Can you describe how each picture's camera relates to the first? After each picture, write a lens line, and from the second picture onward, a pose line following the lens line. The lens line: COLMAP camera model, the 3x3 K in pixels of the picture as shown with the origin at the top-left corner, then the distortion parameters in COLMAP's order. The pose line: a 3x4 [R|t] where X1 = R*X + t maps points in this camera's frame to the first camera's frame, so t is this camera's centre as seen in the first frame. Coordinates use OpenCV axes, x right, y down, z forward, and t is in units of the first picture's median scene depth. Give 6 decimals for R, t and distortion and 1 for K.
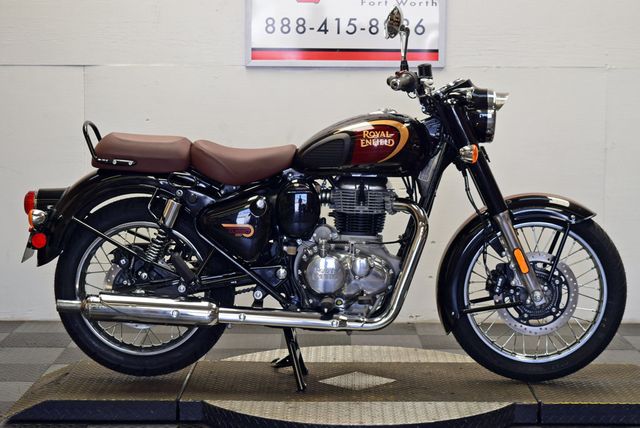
lens RADIAL K [[1385.7, 0, 320.0], [0, 1385.7, 214.0], [0, 0, 1]] dist [0.007520, 0.002735]
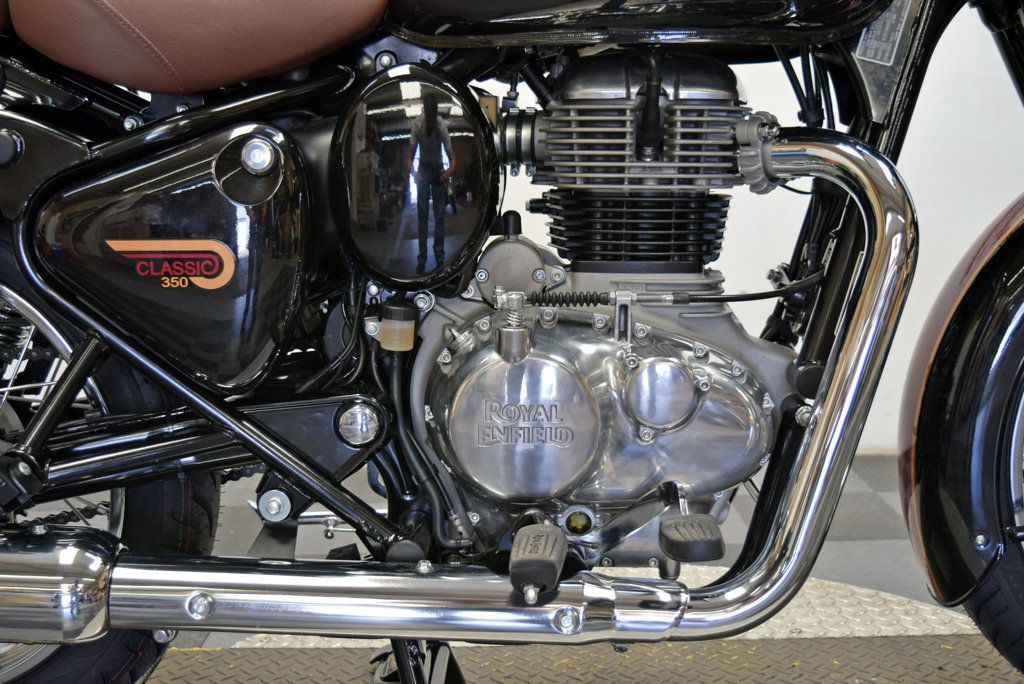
lens RADIAL K [[1266.7, 0, 512.0], [0, 1266.7, 342.0], [0, 0, 1]] dist [0.004913, 0.002592]
pose [[0.999506, -0.030734, -0.006549, 0.003440], [0.031016, 0.998333, 0.048666, 0.016287], [0.005042, -0.048845, 0.998794, 0.752959]]
